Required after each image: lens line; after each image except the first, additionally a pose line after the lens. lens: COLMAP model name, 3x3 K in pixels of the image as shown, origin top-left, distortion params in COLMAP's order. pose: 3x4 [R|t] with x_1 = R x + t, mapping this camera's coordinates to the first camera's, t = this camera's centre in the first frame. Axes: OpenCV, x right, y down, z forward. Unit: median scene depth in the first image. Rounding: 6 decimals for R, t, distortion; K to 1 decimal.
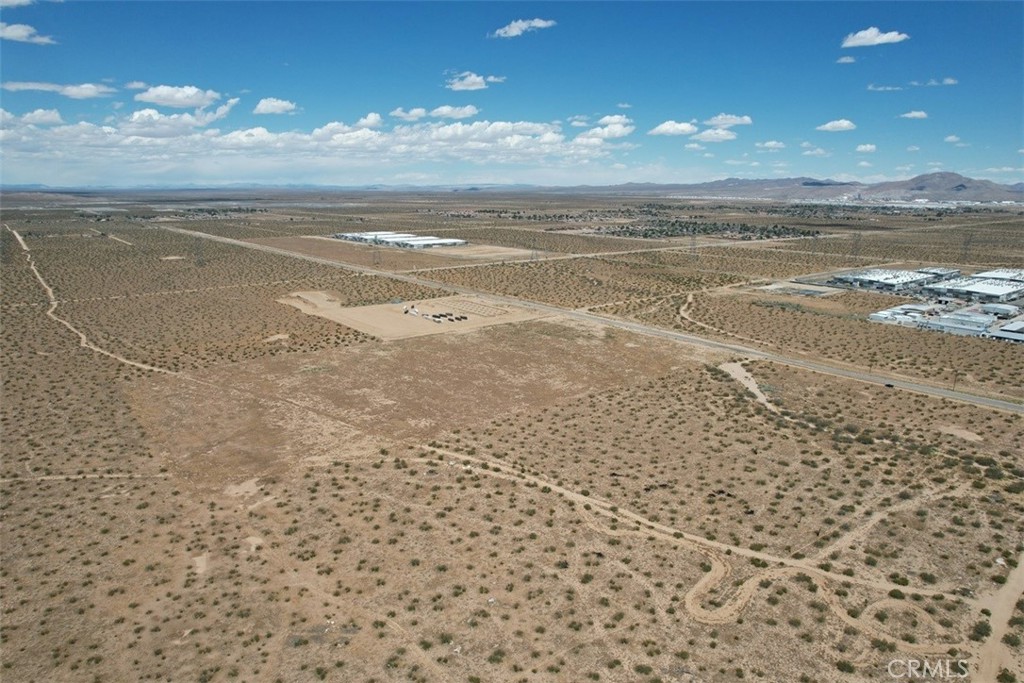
lens RADIAL K [[654.4, 0, 514.0], [0, 654.4, 342.5], [0, 0, 1]] dist [-0.070929, 0.057550]
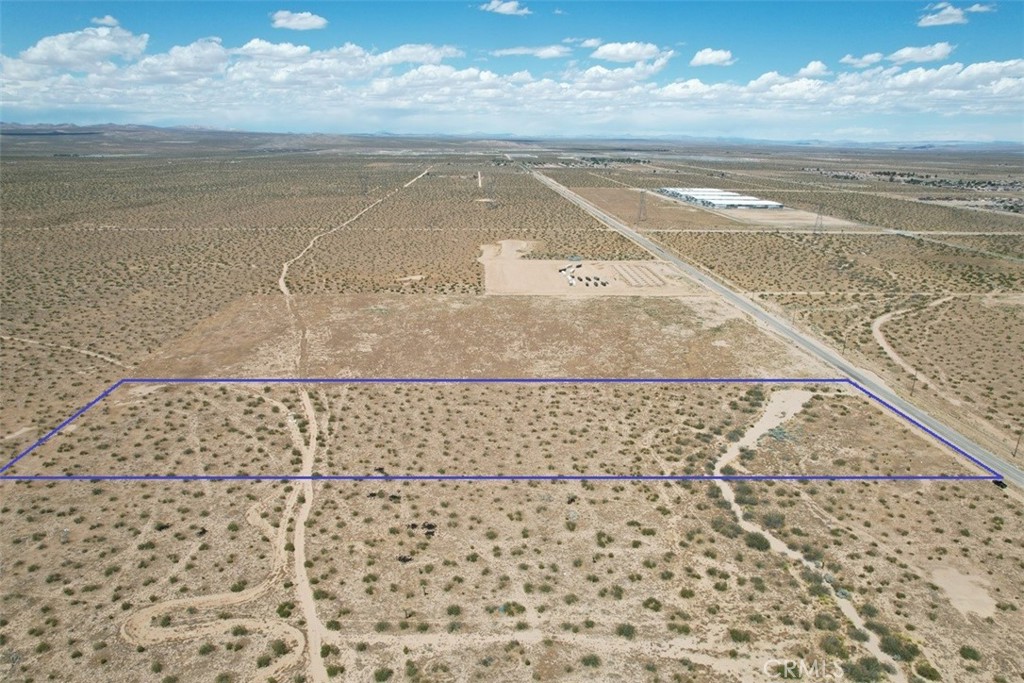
lens RADIAL K [[654.4, 0, 514.0], [0, 654.4, 342.5], [0, 0, 1]] dist [-0.070929, 0.057550]
pose [[0.813195, 0.181265, -0.553043, 0.612444], [-0.143420, 0.983369, 0.111423, -0.073255], [0.564043, -0.011291, 0.825668, 0.304968]]
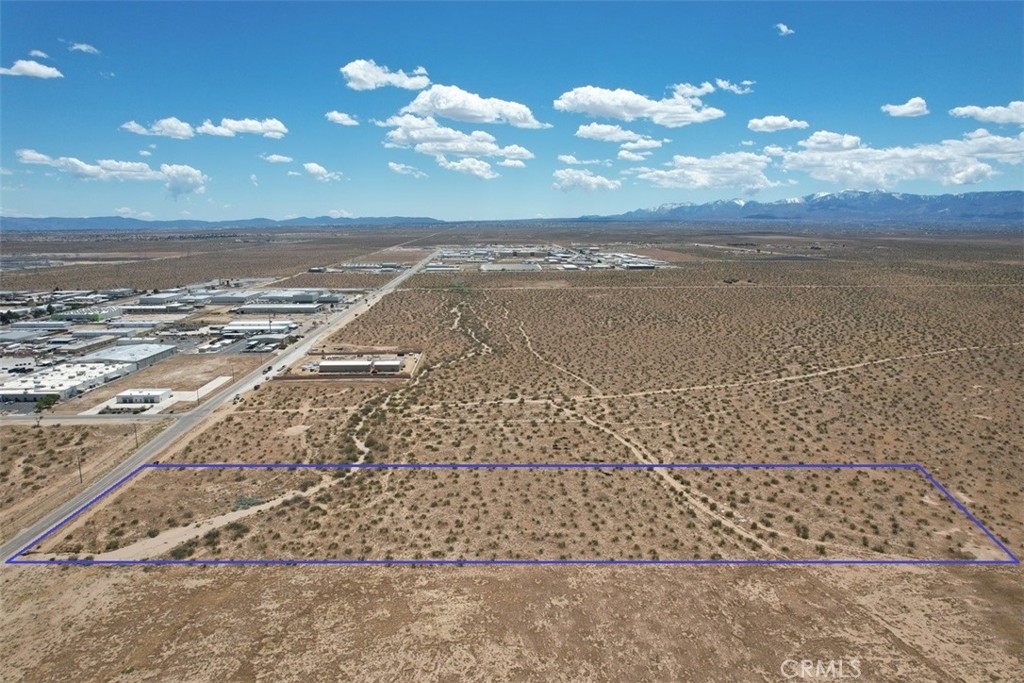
lens RADIAL K [[654.4, 0, 514.0], [0, 654.4, 342.5], [0, 0, 1]] dist [-0.070929, 0.057550]
pose [[-0.806913, -0.109937, 0.580349, -0.286695], [0.133886, 0.922911, 0.360985, -0.364054], [-0.575296, 0.368984, -0.729990, 1.496409]]
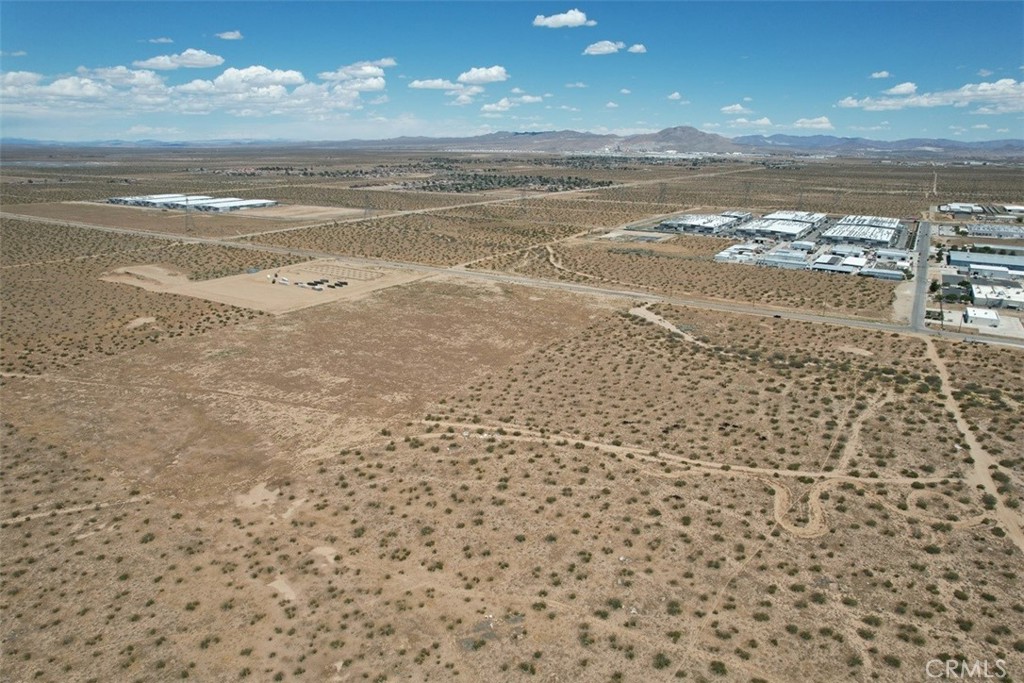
lens RADIAL K [[654.4, 0, 514.0], [0, 654.4, 342.5], [0, 0, 1]] dist [-0.070929, 0.057550]
pose [[0.943549, -0.096892, 0.316744, -0.268024], [0.075653, 0.994023, 0.078708, -0.015396], [-0.322477, -0.050302, 0.945240, 0.066380]]
